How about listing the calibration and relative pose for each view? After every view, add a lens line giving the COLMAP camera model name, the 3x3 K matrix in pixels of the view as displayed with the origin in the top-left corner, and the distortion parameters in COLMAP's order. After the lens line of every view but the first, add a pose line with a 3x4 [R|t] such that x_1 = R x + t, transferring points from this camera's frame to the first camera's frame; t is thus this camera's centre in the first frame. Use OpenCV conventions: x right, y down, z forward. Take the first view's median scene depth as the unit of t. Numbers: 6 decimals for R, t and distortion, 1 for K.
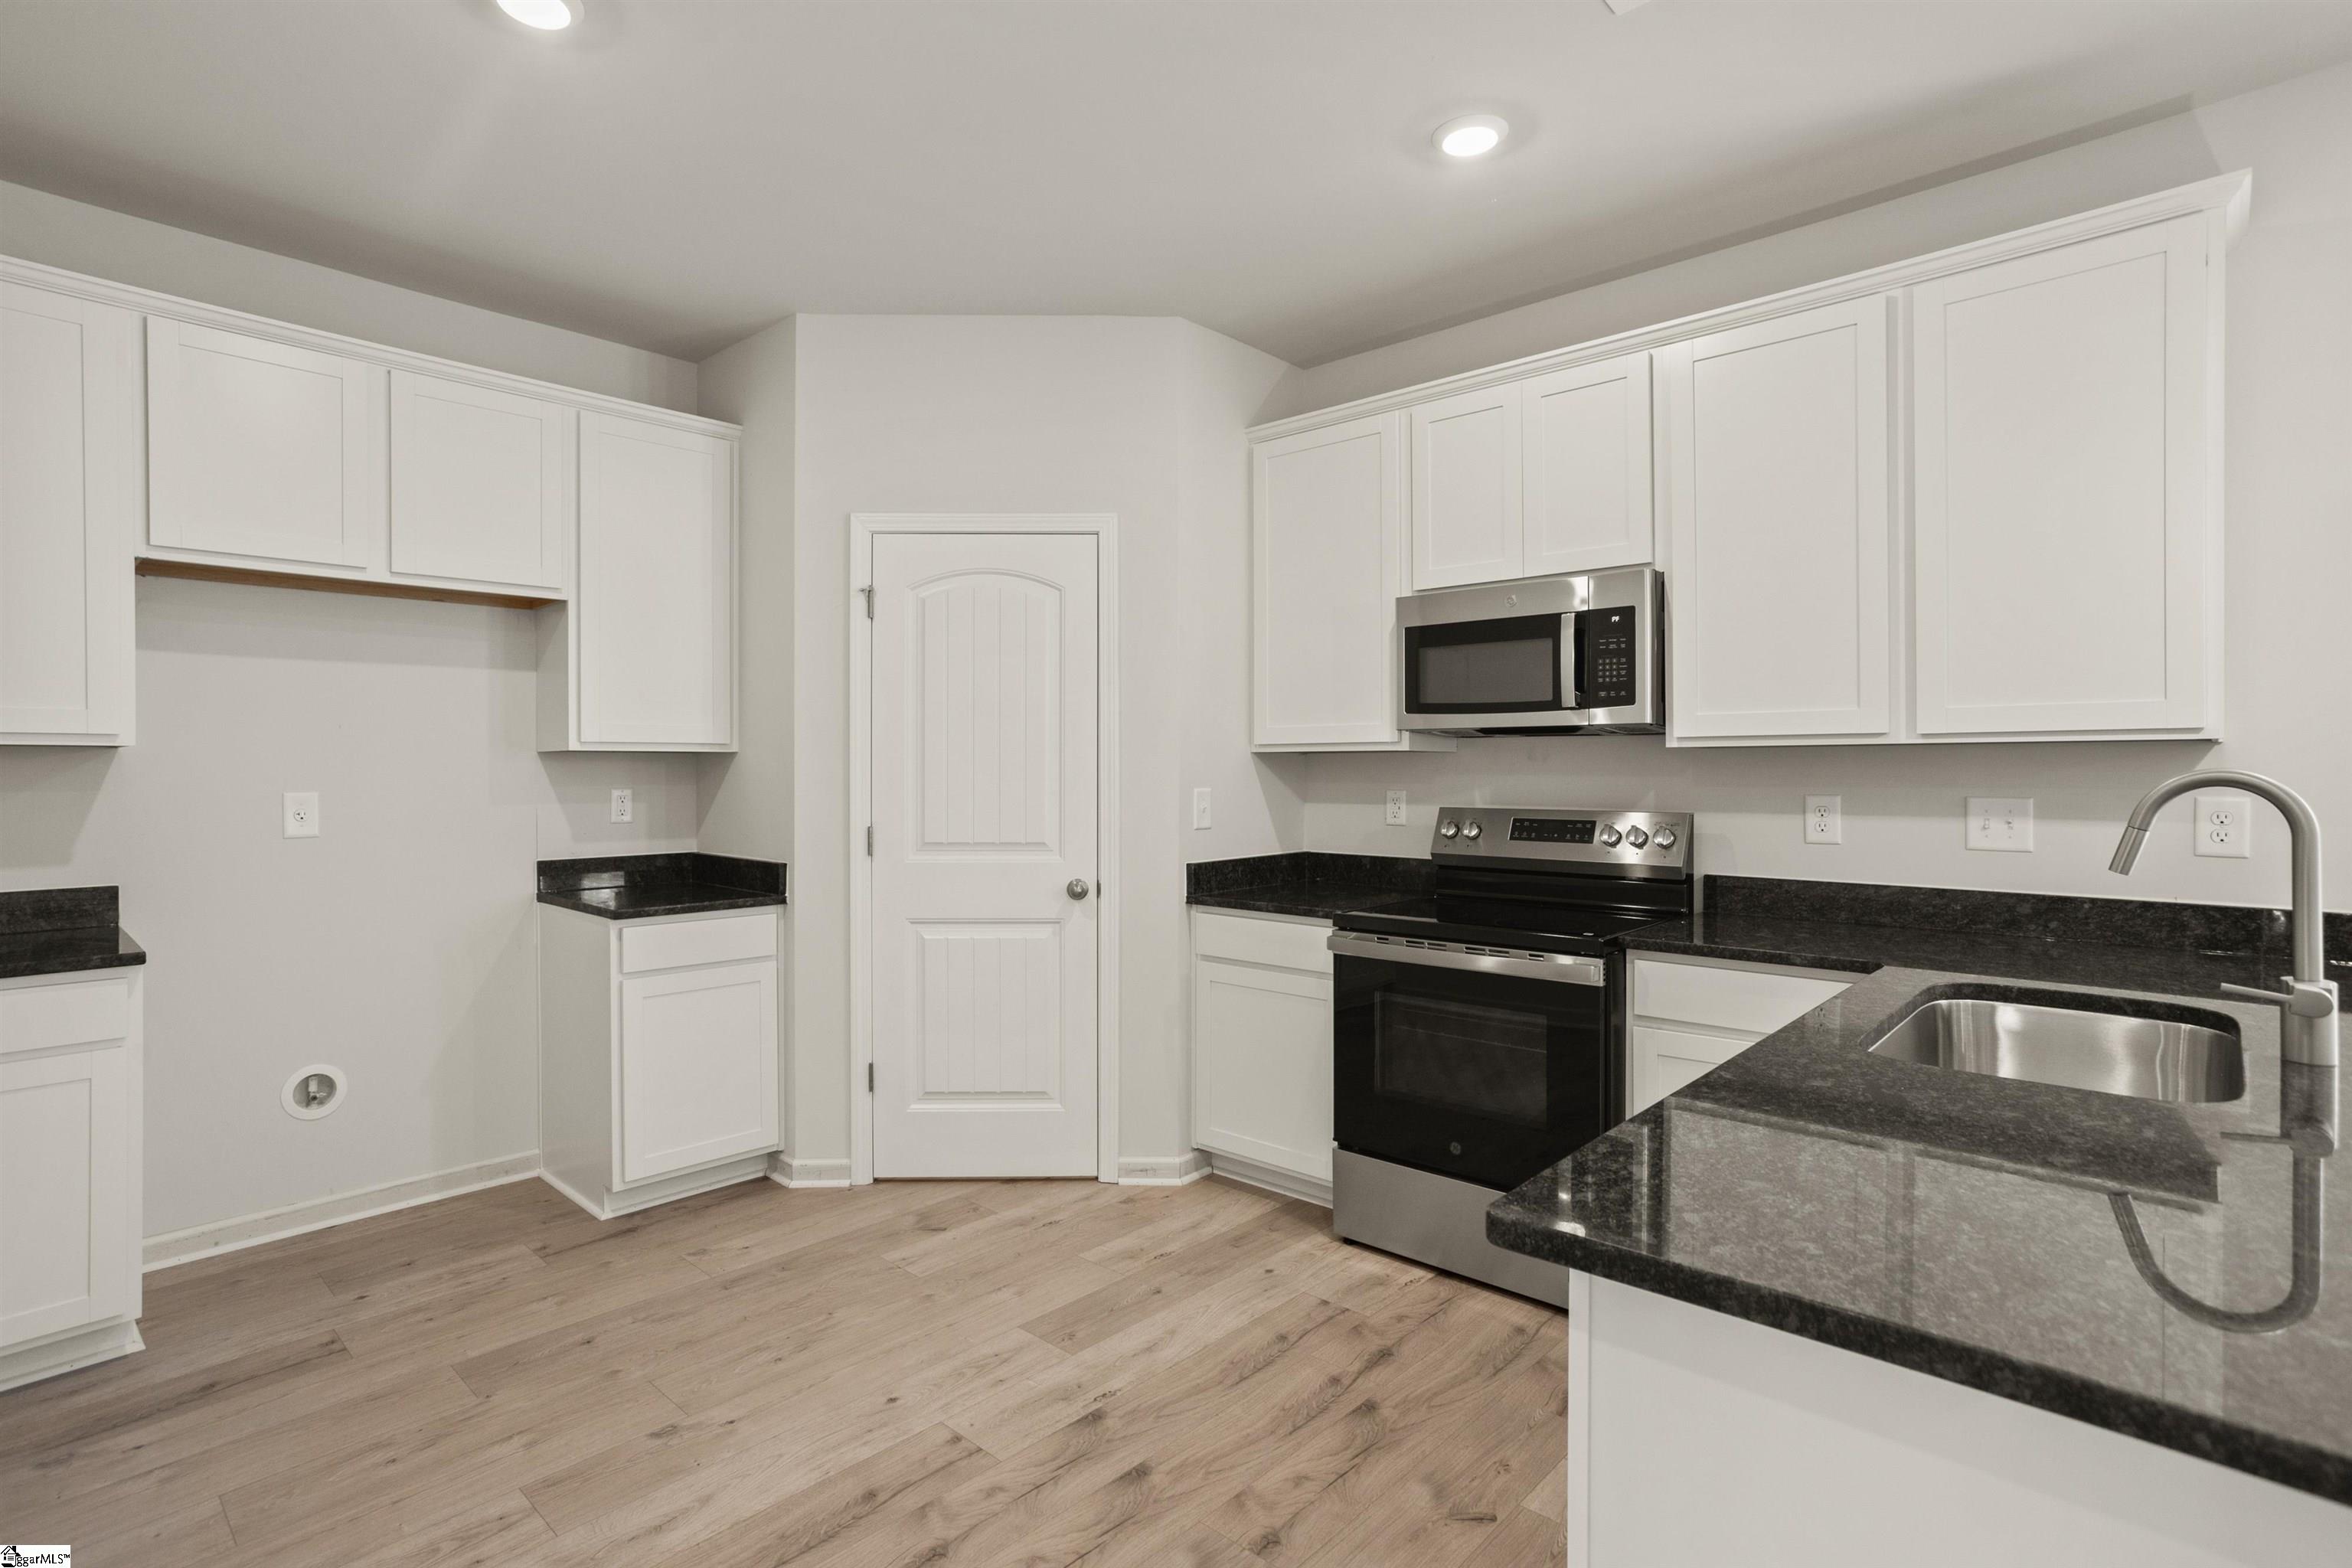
lens RADIAL K [[1138.5, 0, 1172.1], [0, 1138.5, 773.2], [0, 0, 1]] dist [-0.023276, 0.016747]
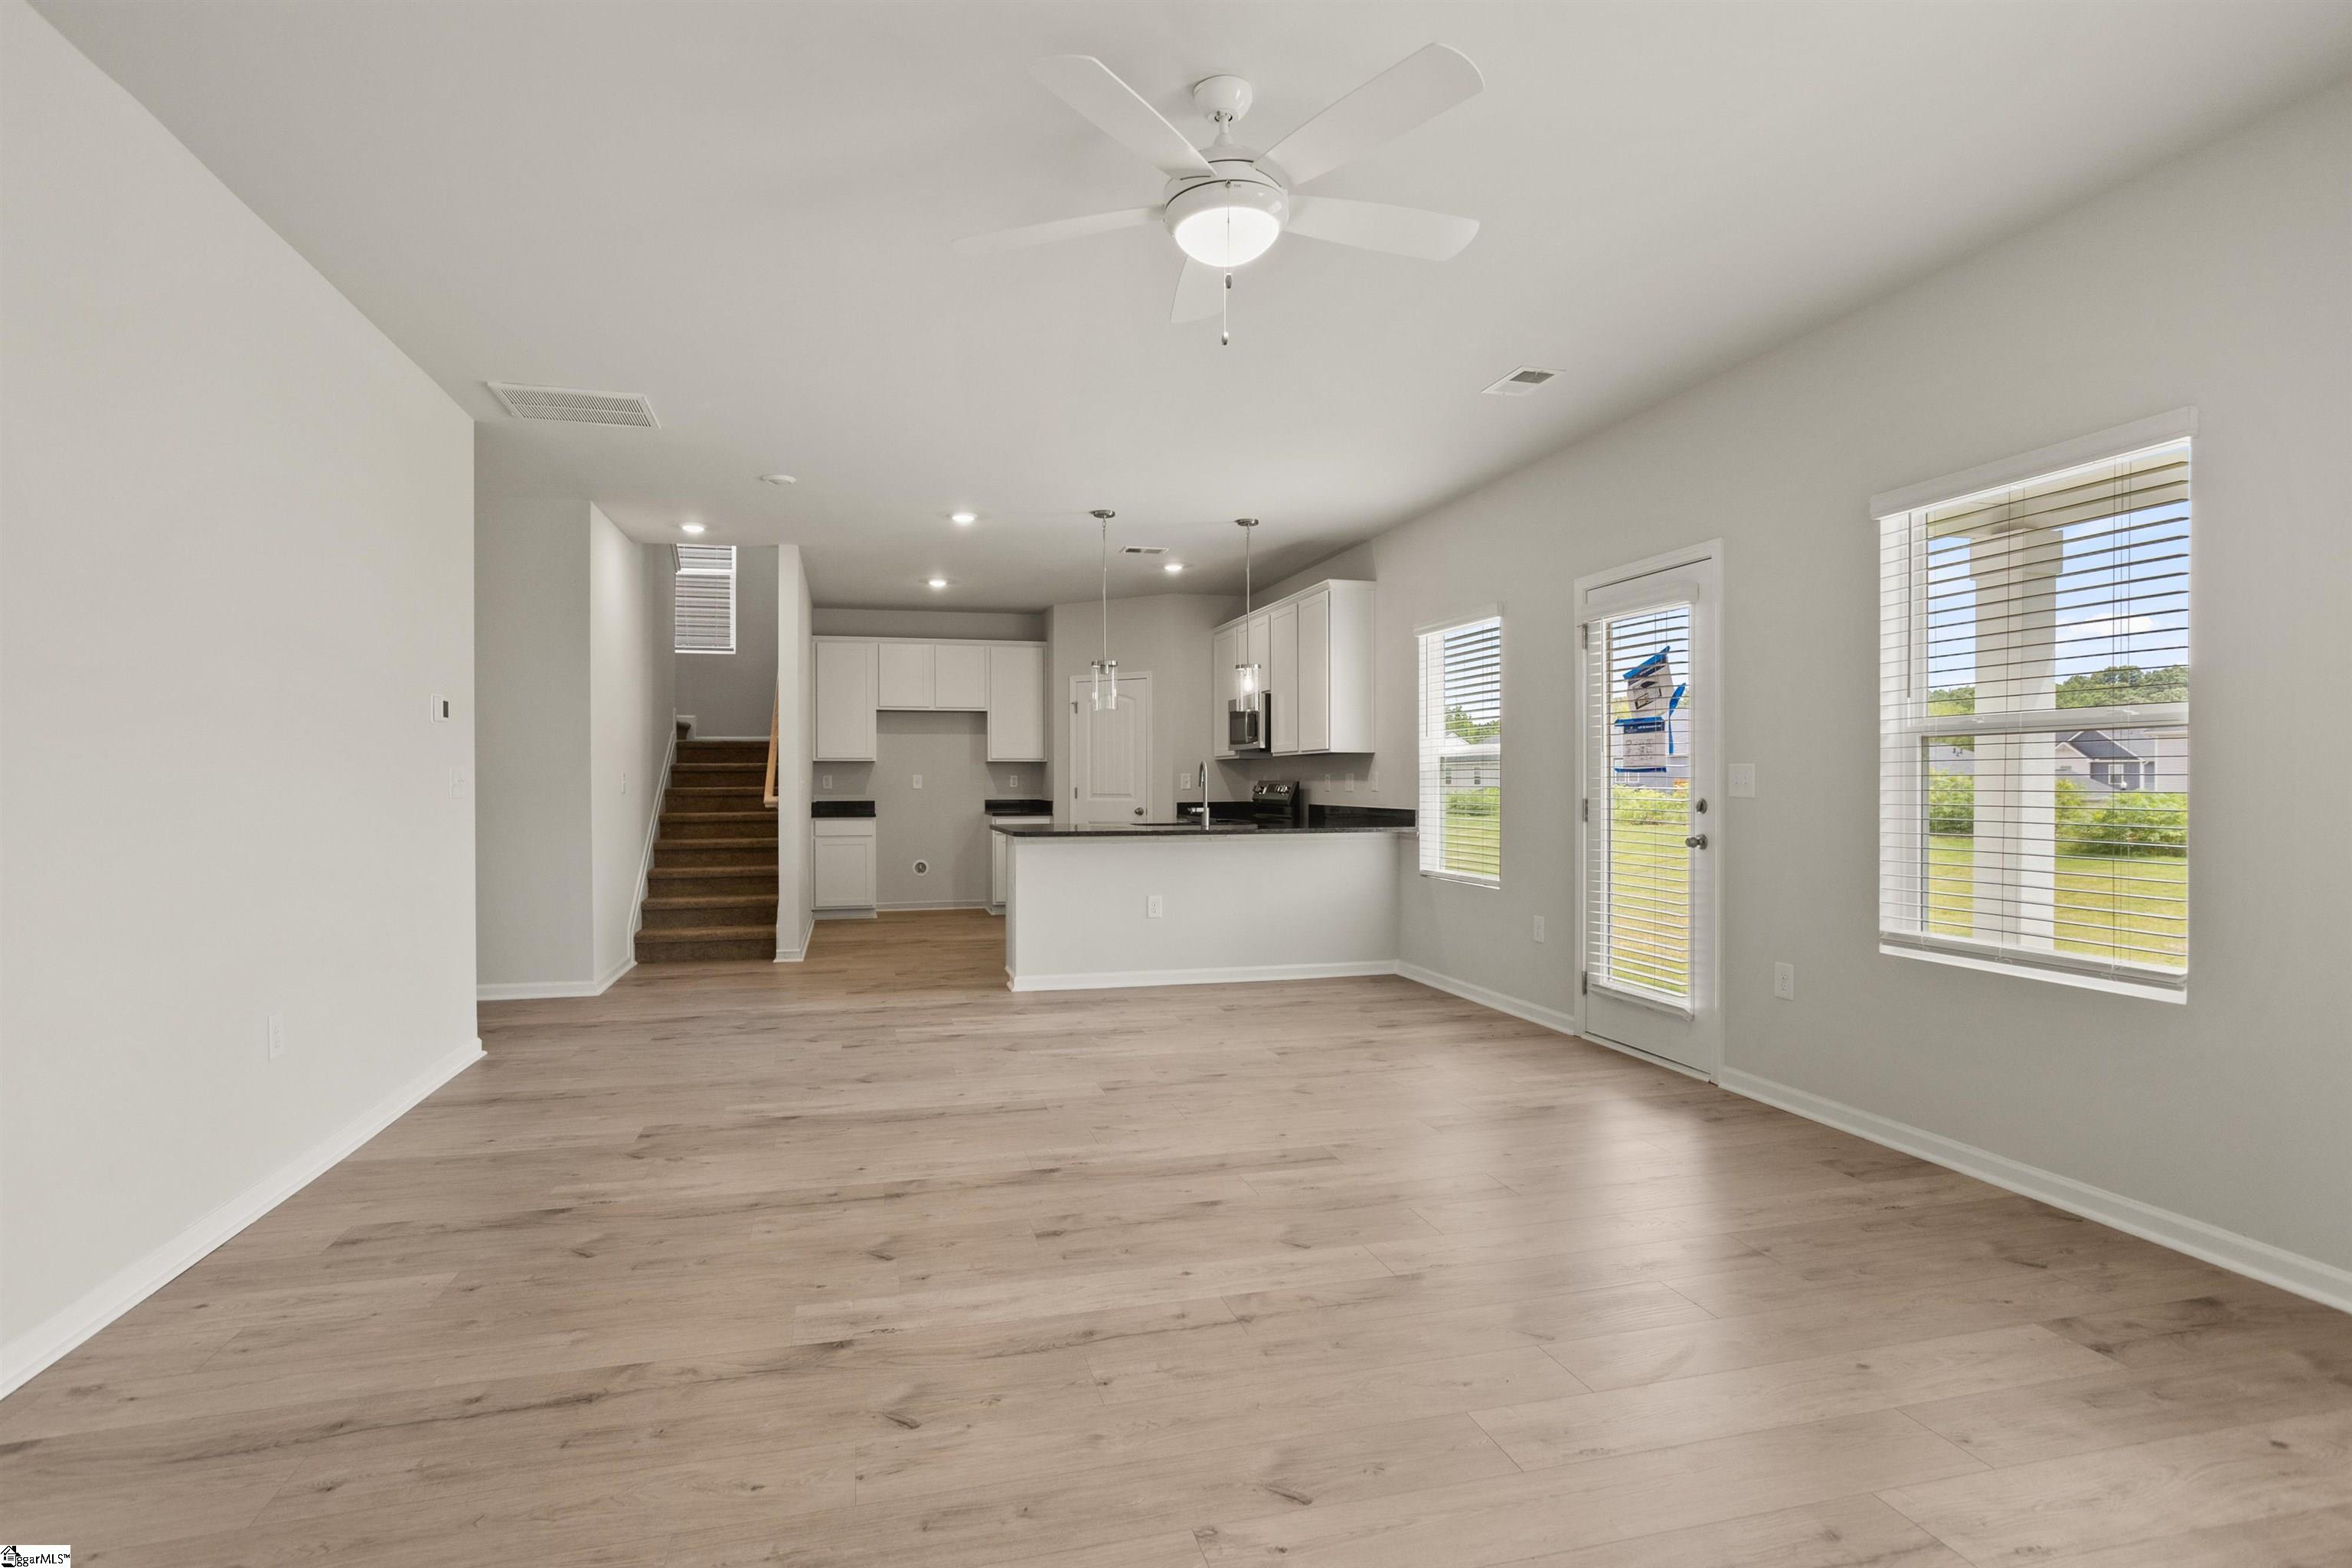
lens RADIAL K [[1138.5, 0, 1177.4], [0, 1138.5, 788.3], [0, 0, 1]] dist [-0.023276, 0.016747]
pose [[0.851512, 0.001629, -0.524332, 1.580852], [0.000334, 0.999993, 0.003649, 0.042535], [0.524335, -0.003282, 0.851506, -1.395659]]
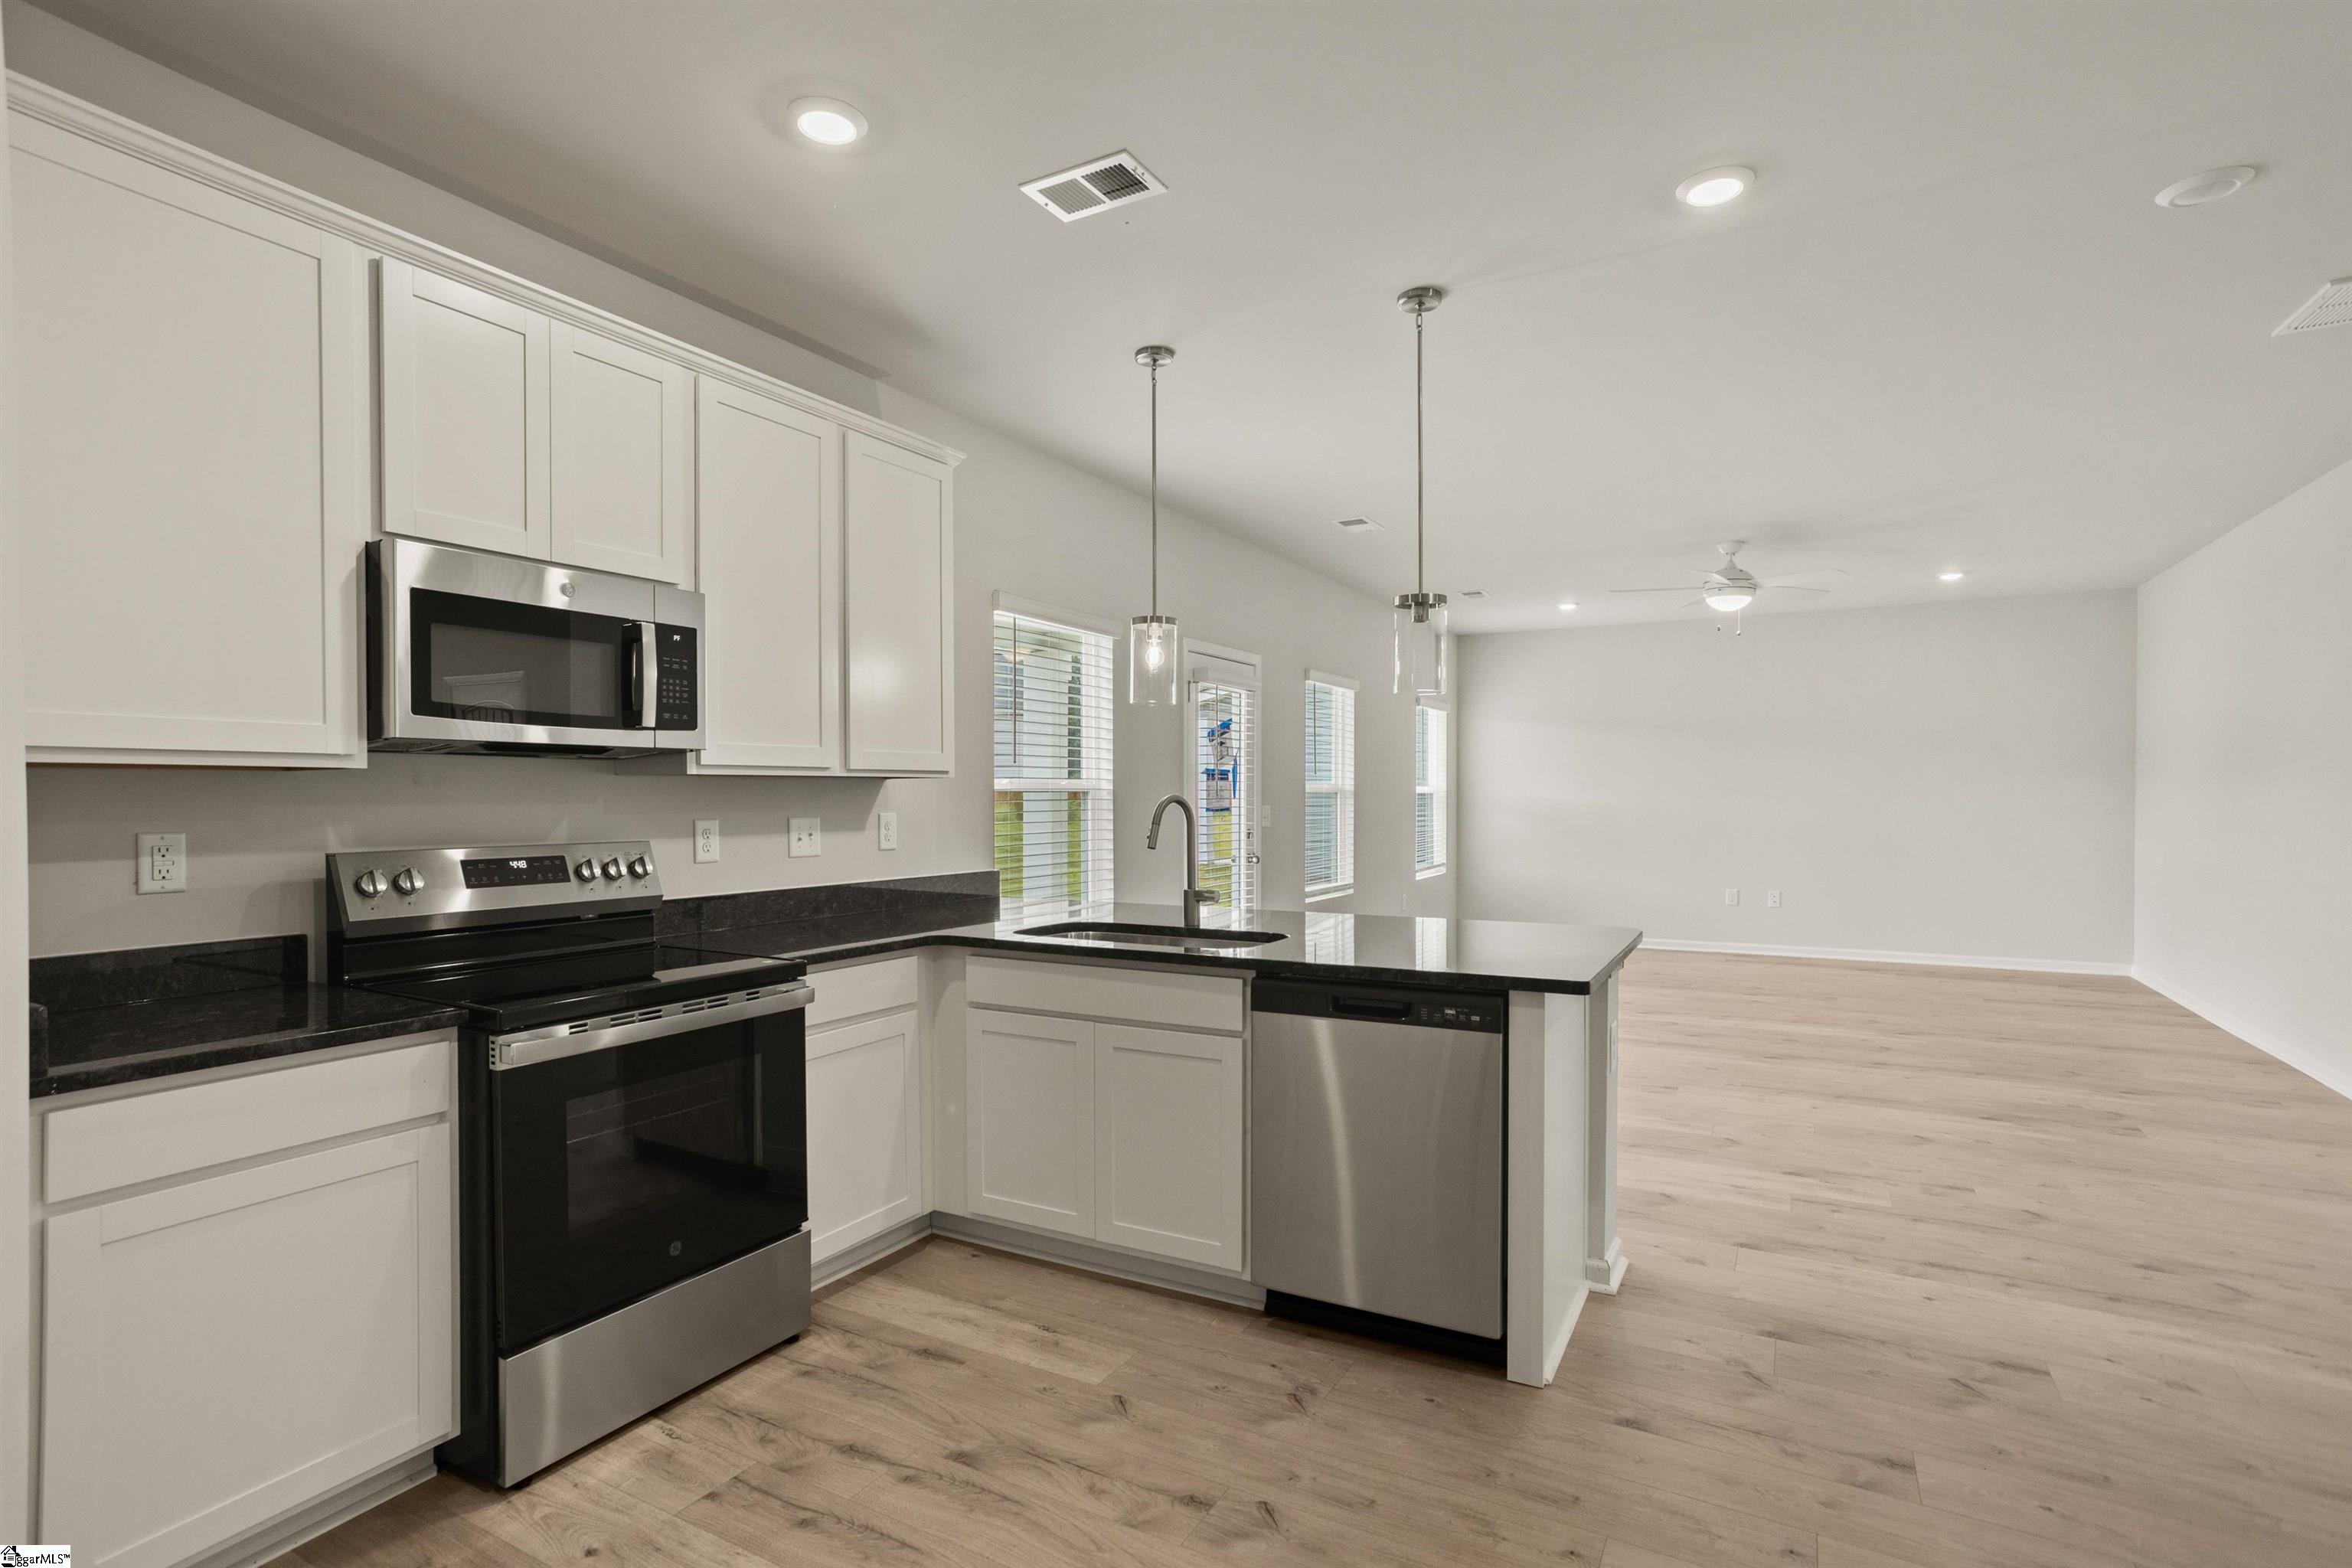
lens RADIAL K [[1138.5, 0, 1145.5], [0, 1138.5, 813.1], [0, 0, 1]] dist [-0.023276, 0.016747]
pose [[-0.209065, -0.013711, 0.977806, -0.573973], [0.006085, 0.999864, 0.015321, -0.001276], [-0.977883, 0.009153, -0.208953, 0.753406]]
